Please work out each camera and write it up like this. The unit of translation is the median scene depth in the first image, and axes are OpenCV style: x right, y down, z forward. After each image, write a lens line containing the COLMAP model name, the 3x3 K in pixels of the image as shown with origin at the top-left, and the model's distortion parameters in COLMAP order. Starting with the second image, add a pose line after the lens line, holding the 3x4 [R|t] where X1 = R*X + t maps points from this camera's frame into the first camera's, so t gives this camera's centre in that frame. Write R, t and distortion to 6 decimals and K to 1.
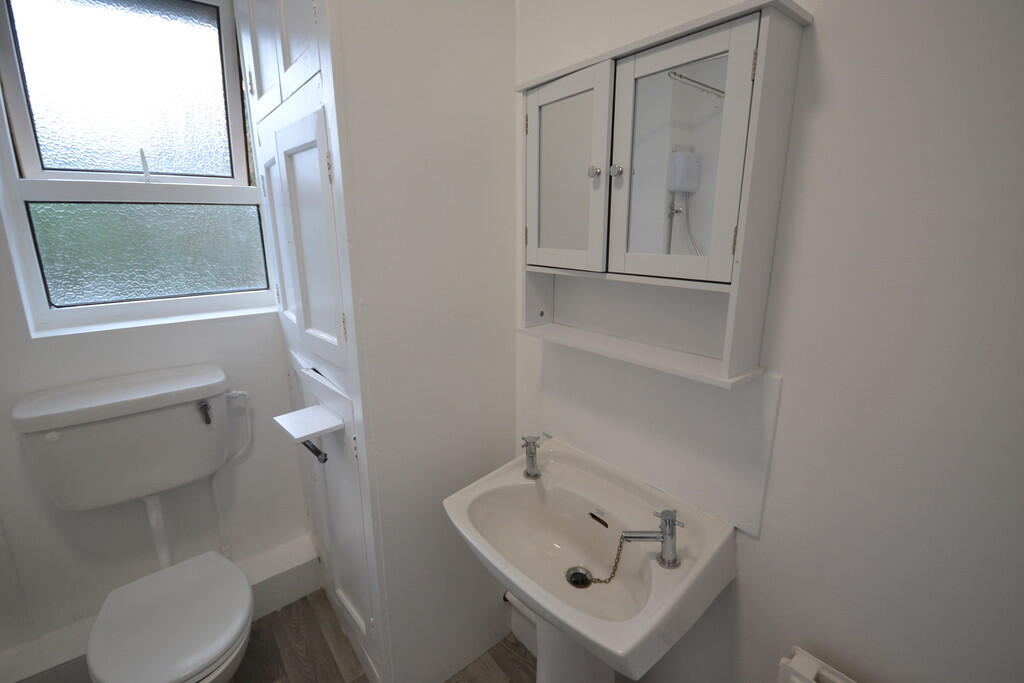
lens RADIAL K [[455.9, 0, 508.0], [0, 455.9, 328.6], [0, 0, 1]] dist [-0.001967, -0.000580]
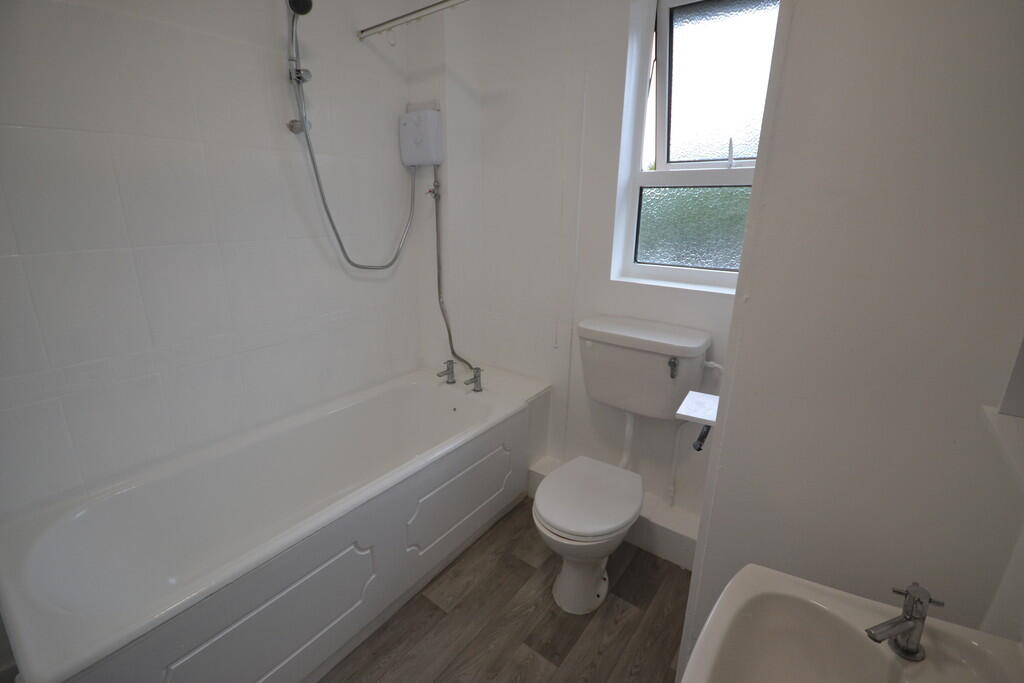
lens RADIAL K [[455.9, 0, 508.0], [0, 455.9, 328.6], [0, 0, 1]] dist [-0.001967, -0.000580]
pose [[0.257684, 0.267626, -0.928426, 0.277321], [-0.231523, 0.949986, 0.209581, -0.056667], [0.938081, 0.160946, 0.306757, 0.223994]]
